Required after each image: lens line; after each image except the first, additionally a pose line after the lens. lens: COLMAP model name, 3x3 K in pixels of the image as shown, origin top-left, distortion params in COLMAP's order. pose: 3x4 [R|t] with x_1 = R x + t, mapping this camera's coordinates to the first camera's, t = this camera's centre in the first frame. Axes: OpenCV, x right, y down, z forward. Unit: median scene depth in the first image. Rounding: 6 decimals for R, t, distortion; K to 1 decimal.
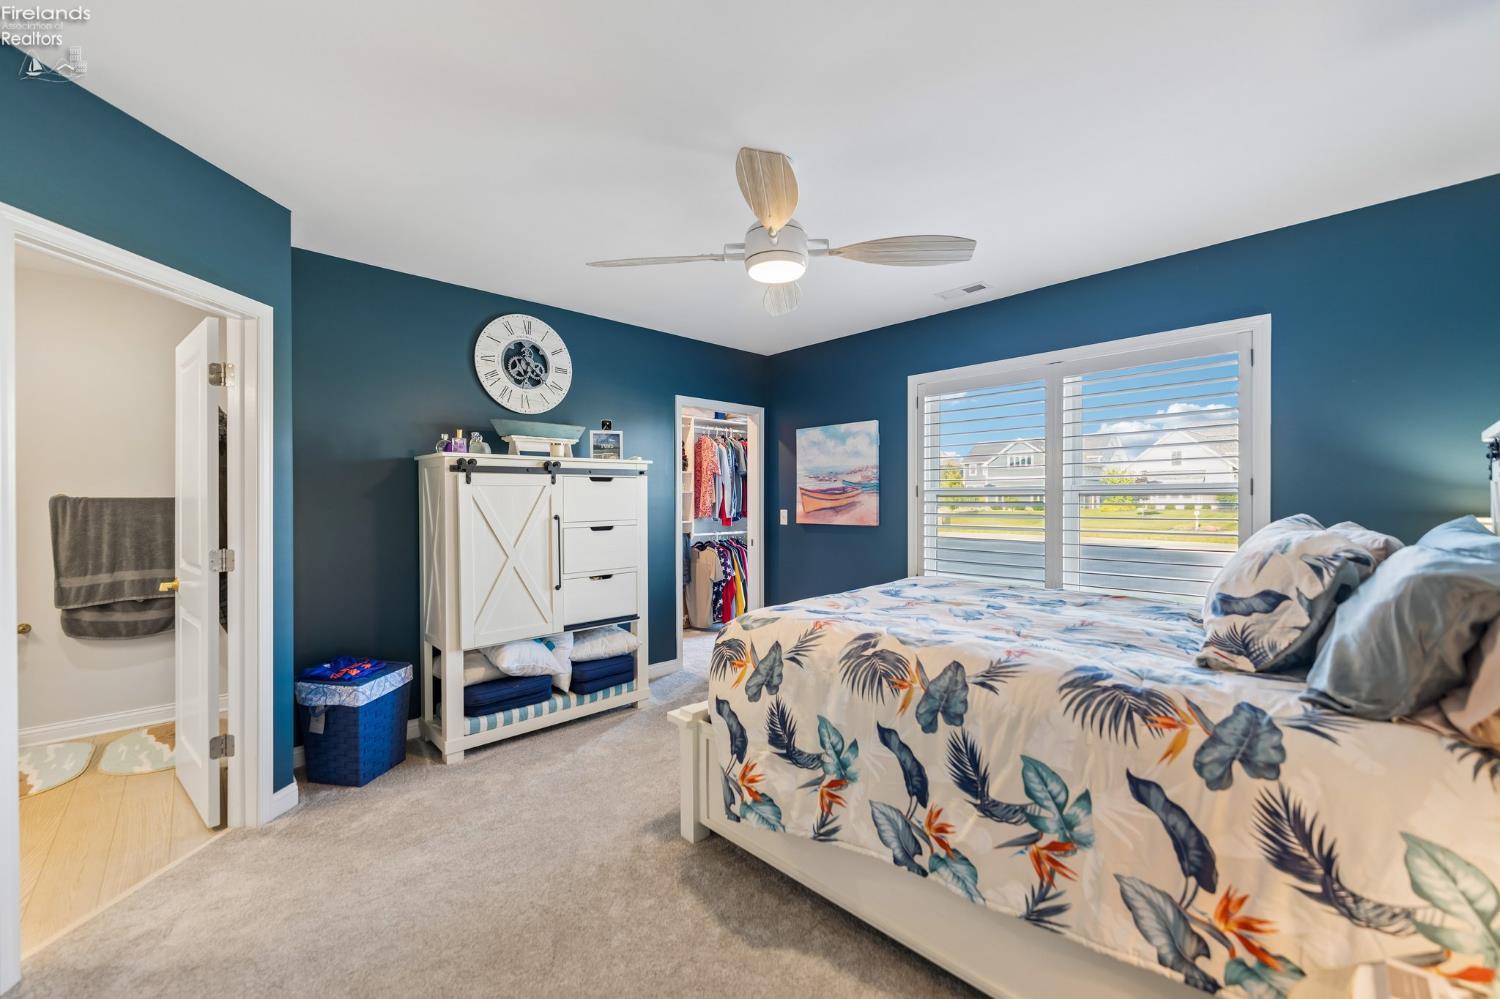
lens RADIAL K [[597.2, 0, 754.3], [0, 597.2, 491.4], [0, 0, 1]] dist [-0.007167, -0.000047]
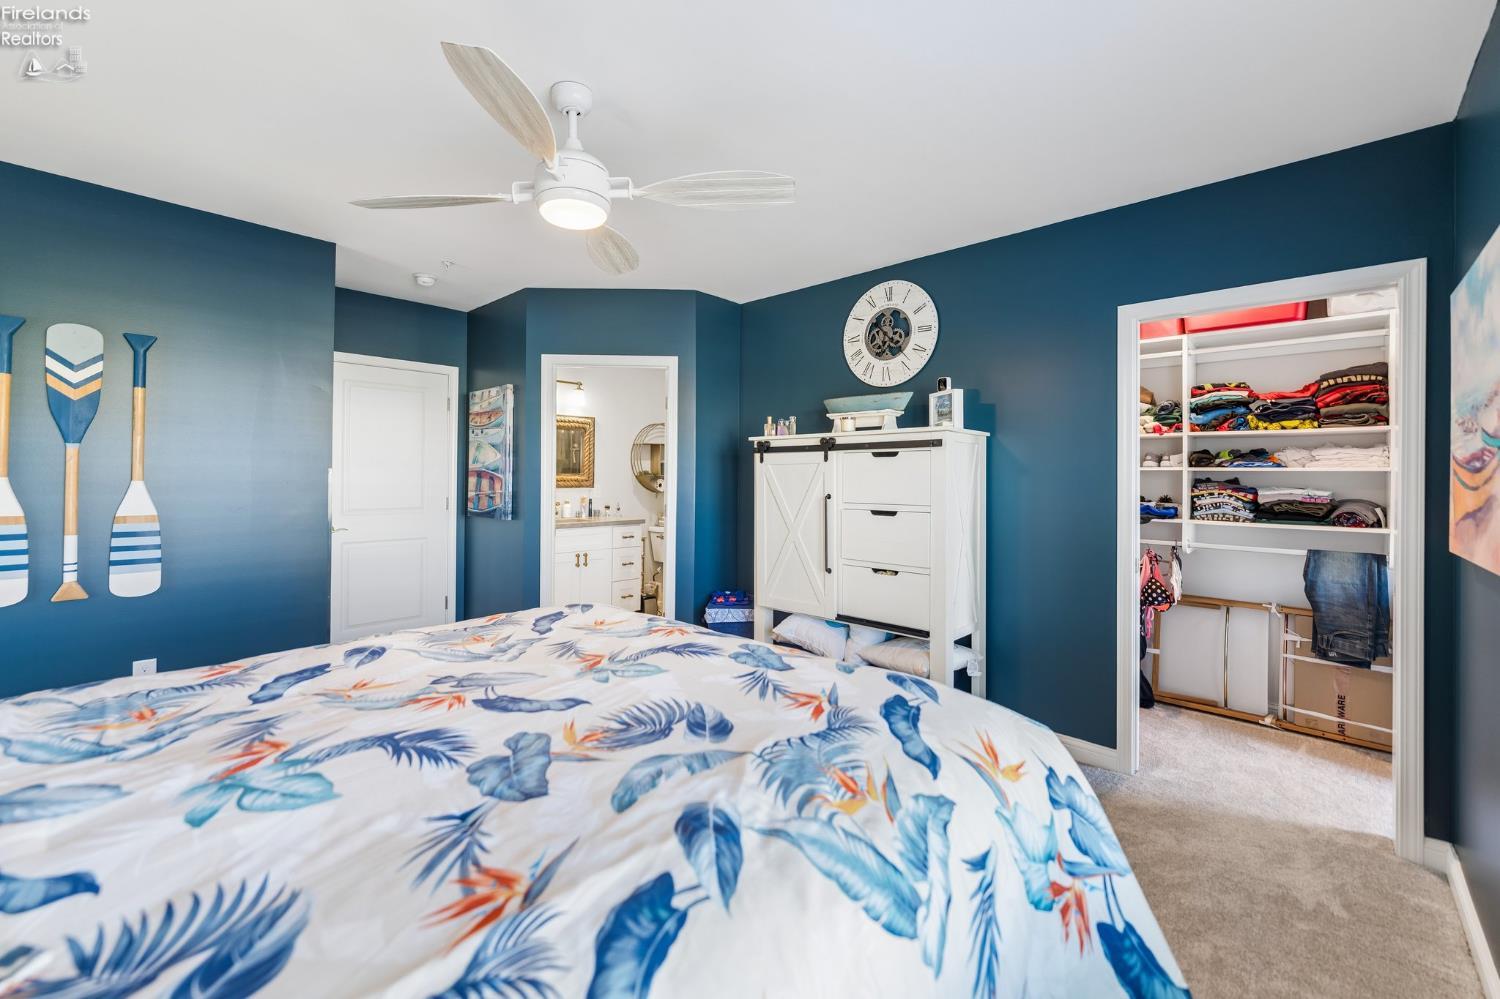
lens RADIAL K [[597.2, 0, 764.1], [0, 597.2, 466.3], [0, 0, 1]] dist [-0.007167, -0.000047]
pose [[0.055833, -0.008945, -0.998400, 0.616501], [0.001935, 0.999959, -0.008850, 0.003960], [0.998438, -0.001438, 0.055848, 0.854098]]
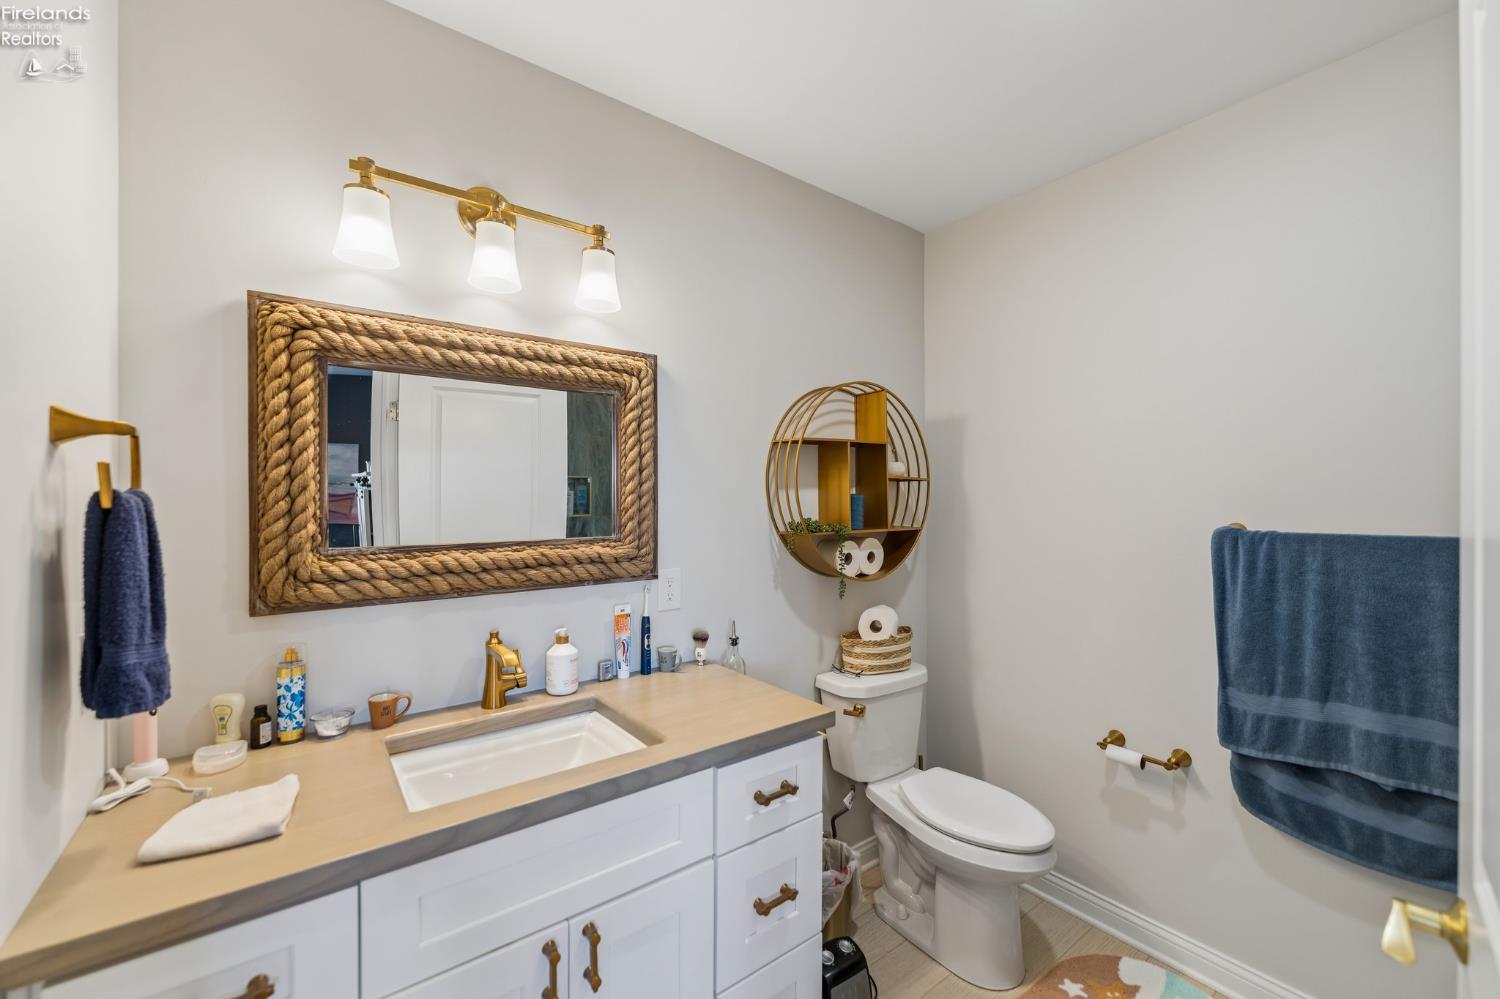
lens RADIAL K [[597.2, 0, 751.0], [0, 597.2, 497.9], [0, 0, 1]] dist [-0.007167, -0.000047]
pose [[-0.146368, 0.000963, -0.989230, -0.570517], [0.011509, 0.999934, -0.000729, -0.021667], [0.989163, -0.011491, -0.146369, 0.631092]]
